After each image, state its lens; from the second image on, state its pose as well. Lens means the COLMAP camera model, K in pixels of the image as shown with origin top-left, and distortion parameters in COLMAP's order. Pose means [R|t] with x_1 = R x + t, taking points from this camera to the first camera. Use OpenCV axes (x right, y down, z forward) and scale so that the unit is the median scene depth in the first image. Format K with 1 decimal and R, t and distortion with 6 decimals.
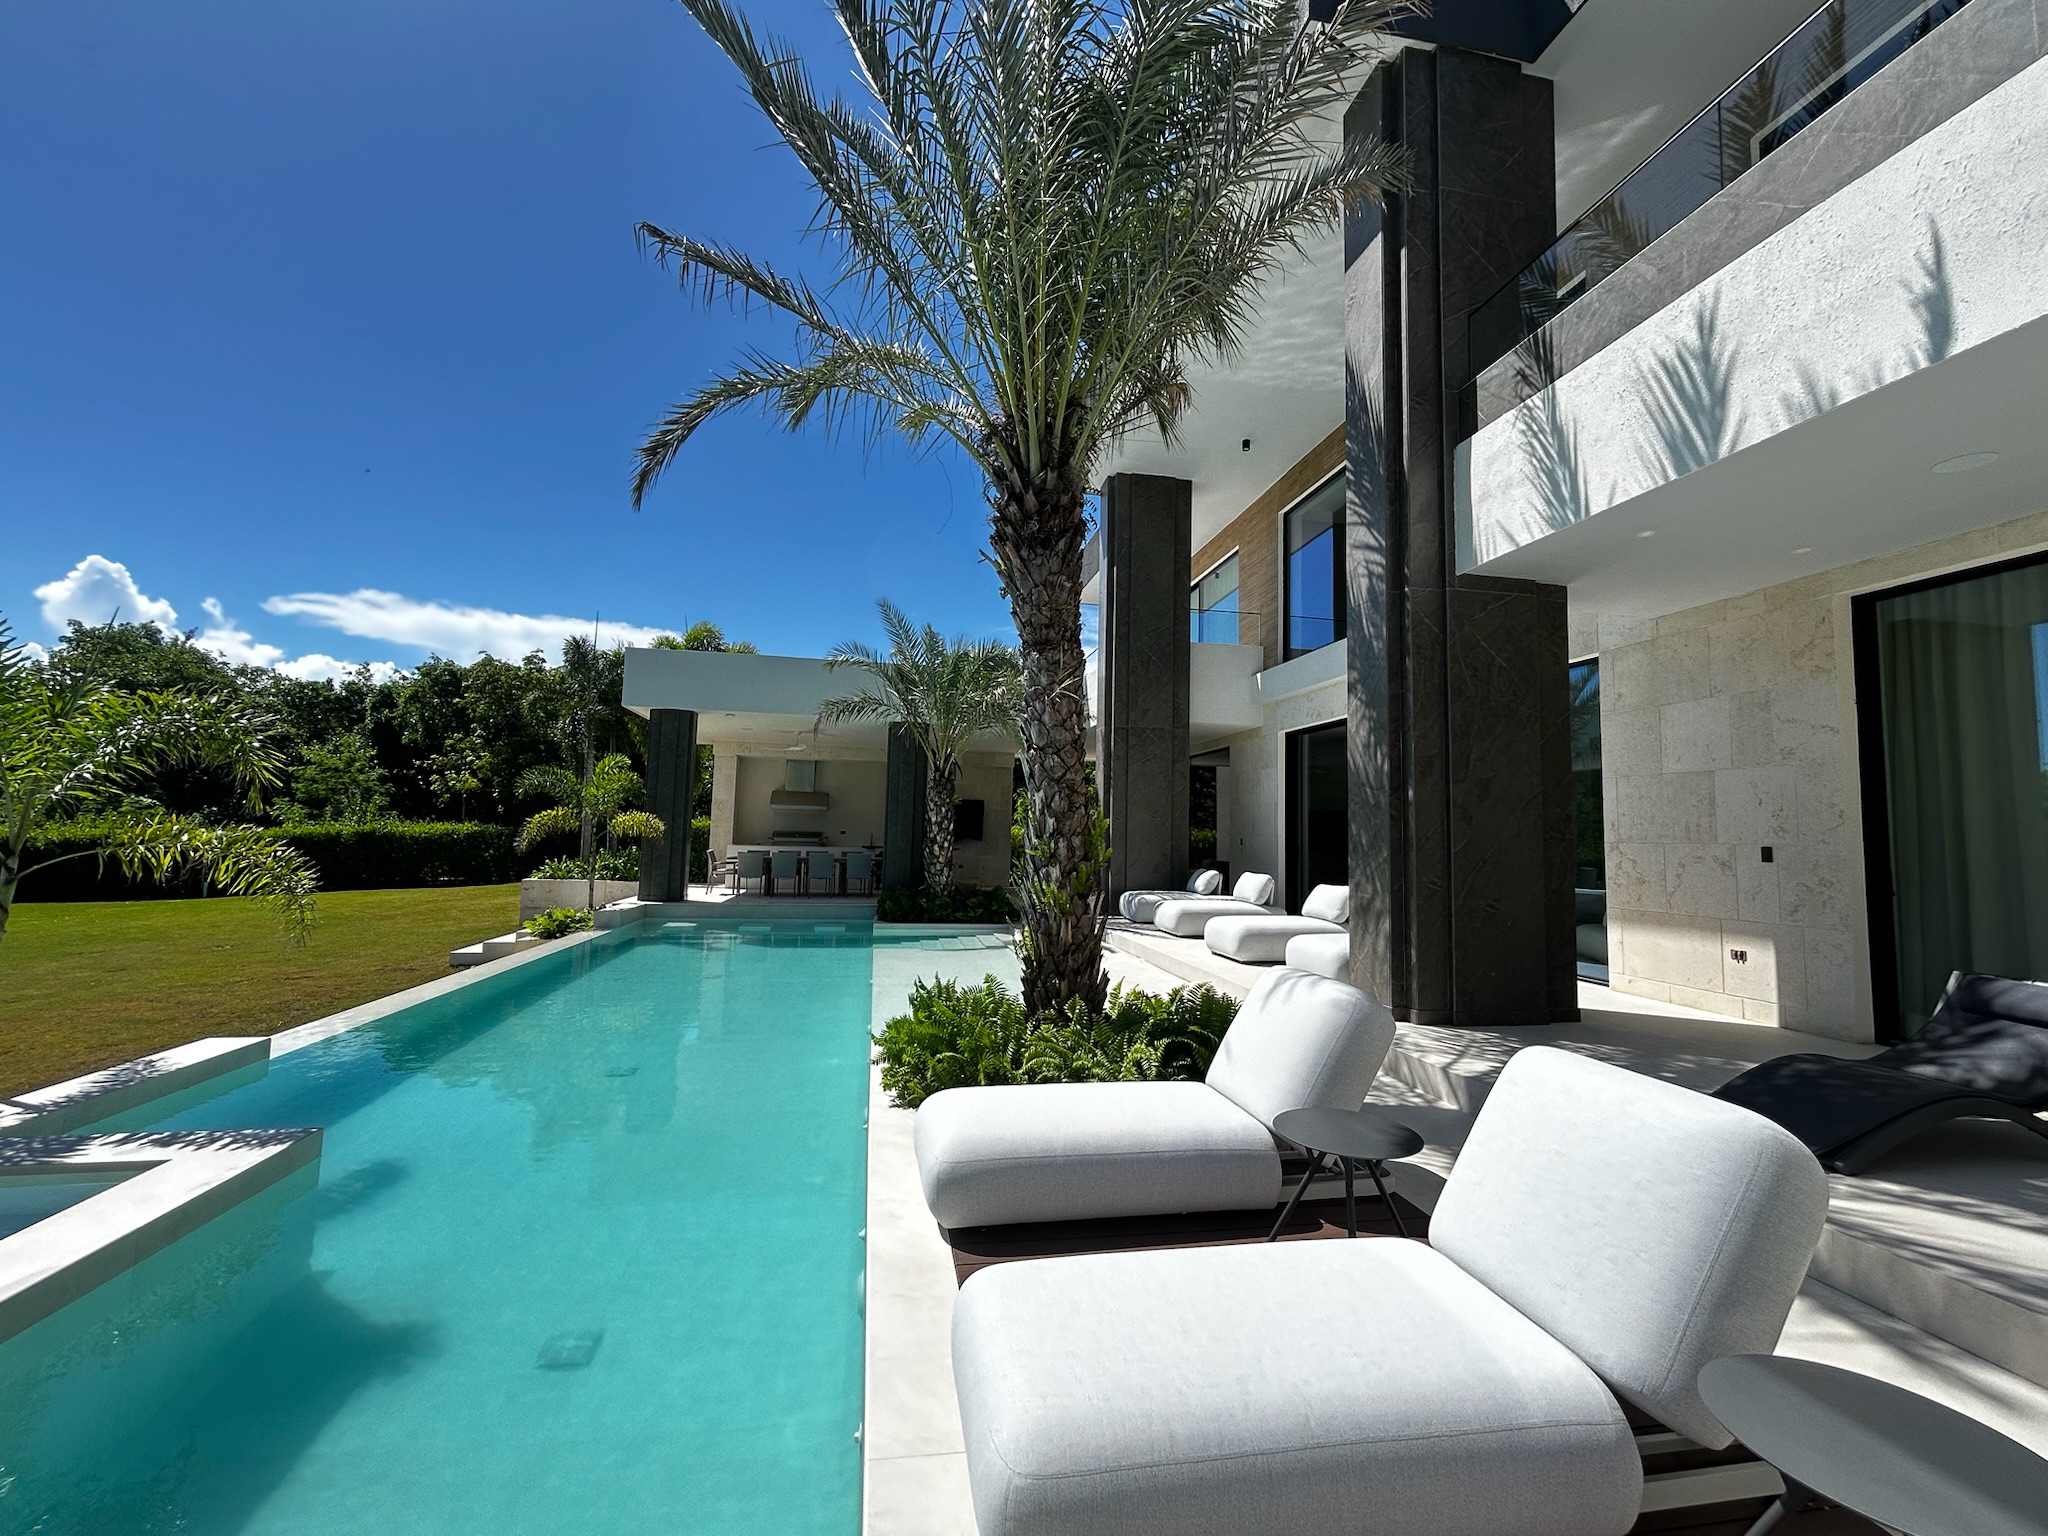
lens RADIAL K [[834.7, 0, 1024.0], [0, 834.7, 768.0], [0, 0, 1]] dist [-0.001669, 0.000842]
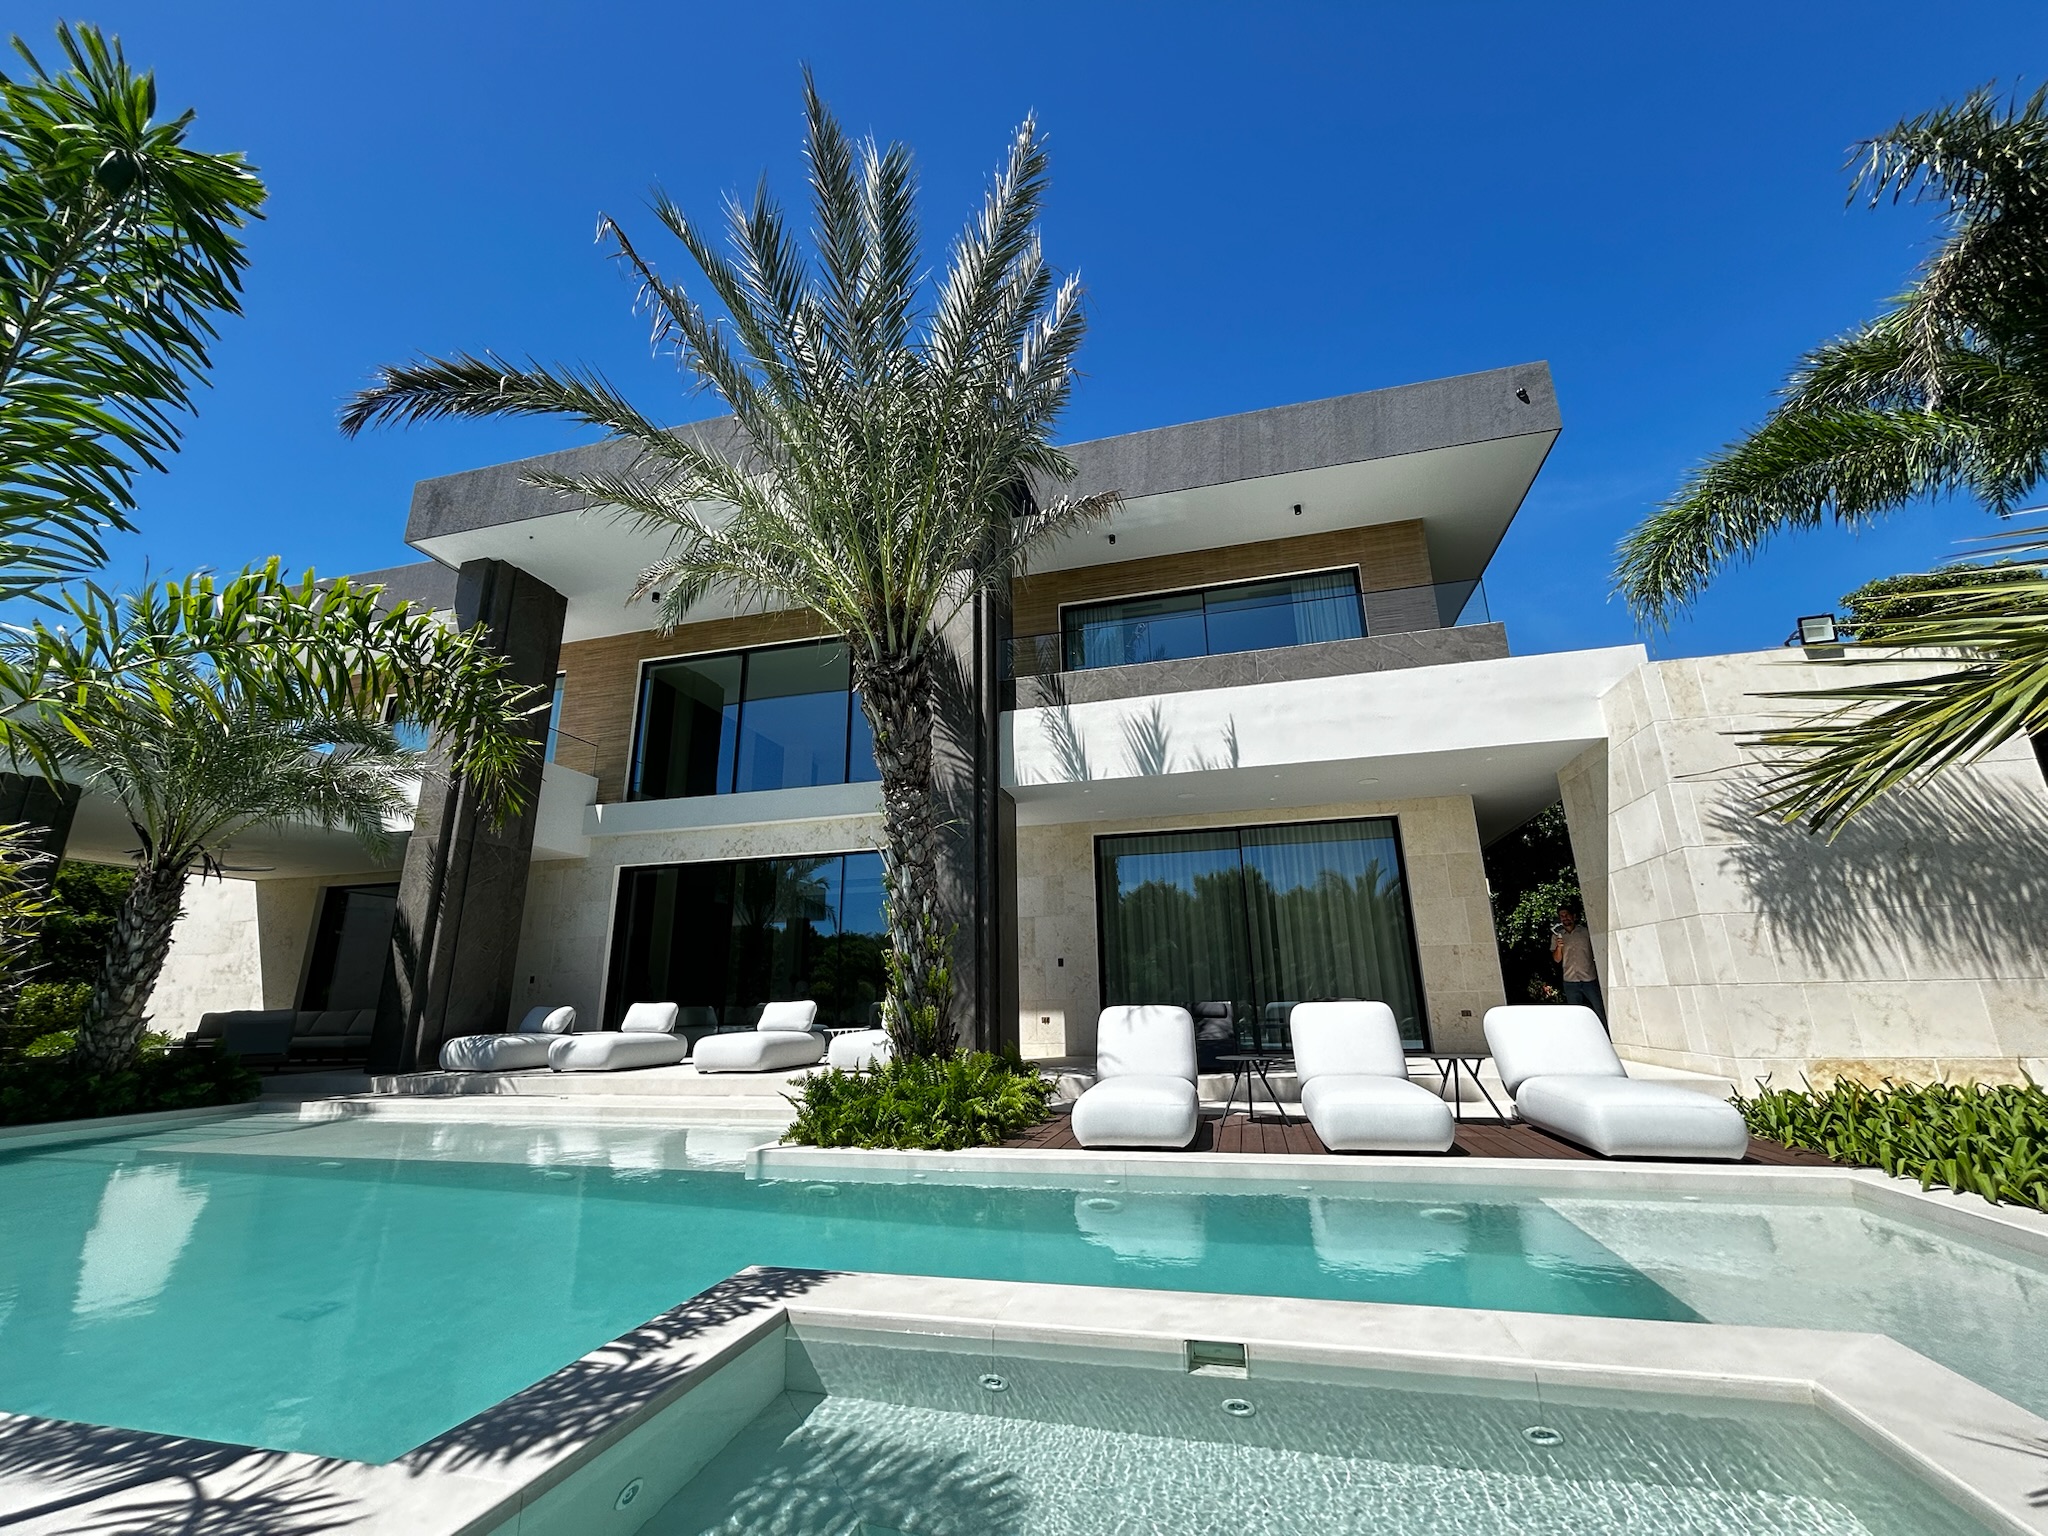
lens RADIAL K [[834.7, 0, 1024.0], [0, 834.7, 768.0], [0, 0, 1]] dist [-0.001669, 0.000842]
pose [[0.426070, 0.208351, 0.880371, -0.924849], [-0.042558, 0.976658, -0.210542, 0.076178], [-0.903688, 0.052239, 0.424992, 0.251613]]
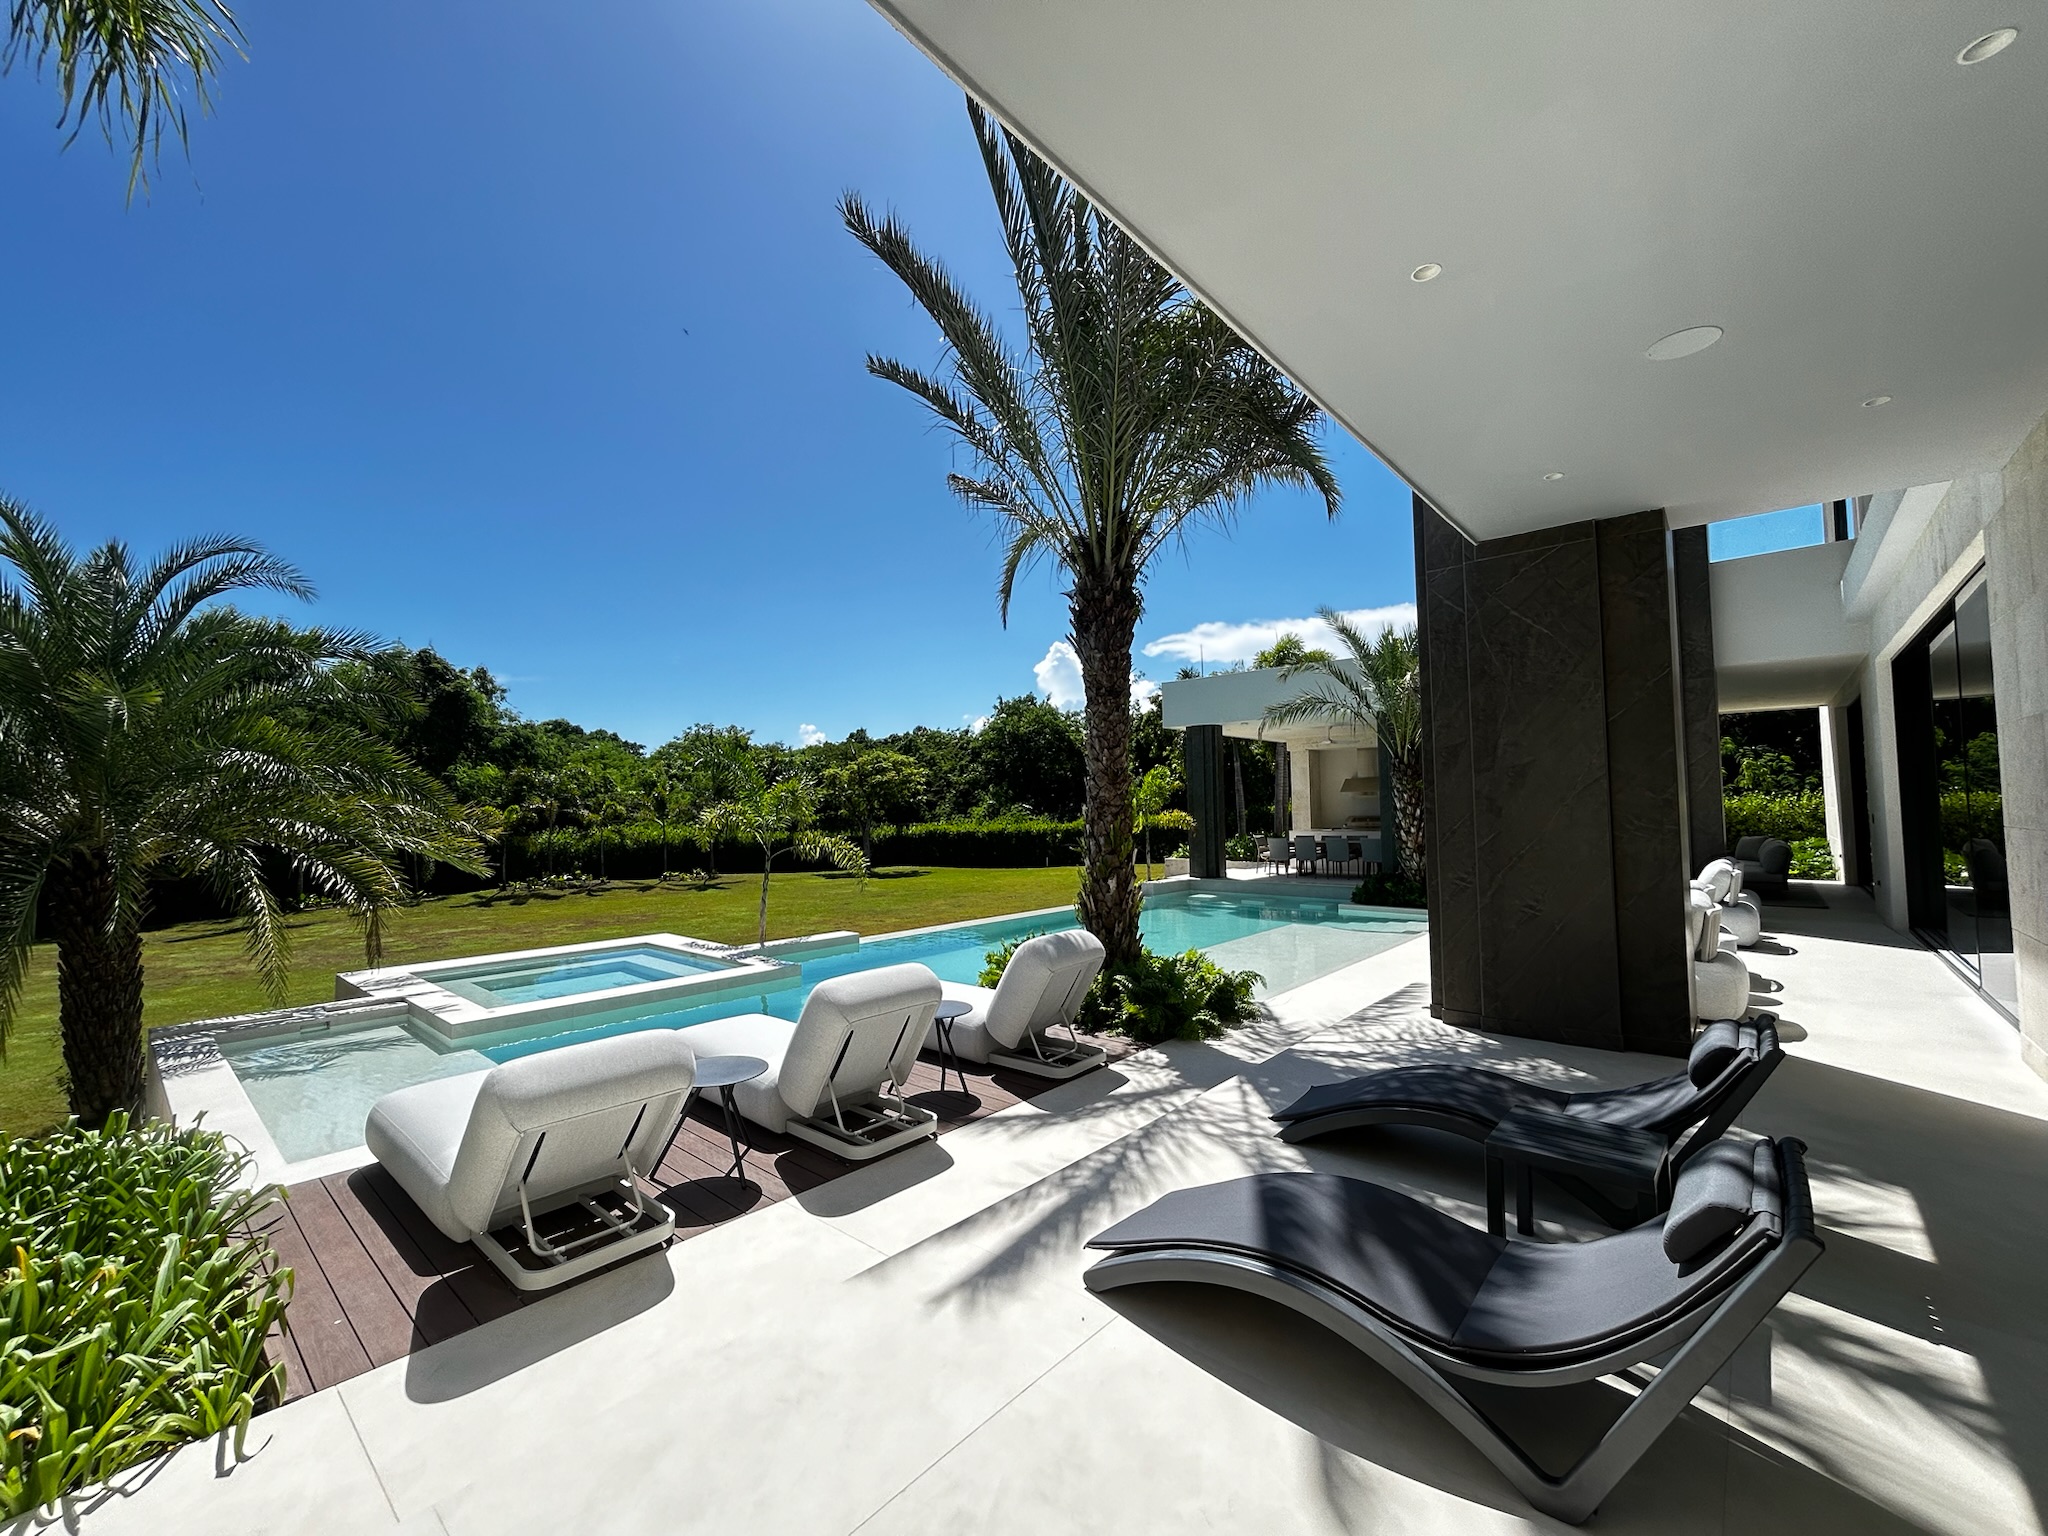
lens RADIAL K [[834.7, 0, 1024.0], [0, 834.7, 768.0], [0, 0, 1]] dist [-0.001669, 0.000842]
pose [[0.620127, -0.072443, -0.781149, 0.884518], [0.092563, 0.995529, -0.018842, -0.015511], [0.779021, -0.060622, 0.624060, 0.024866]]
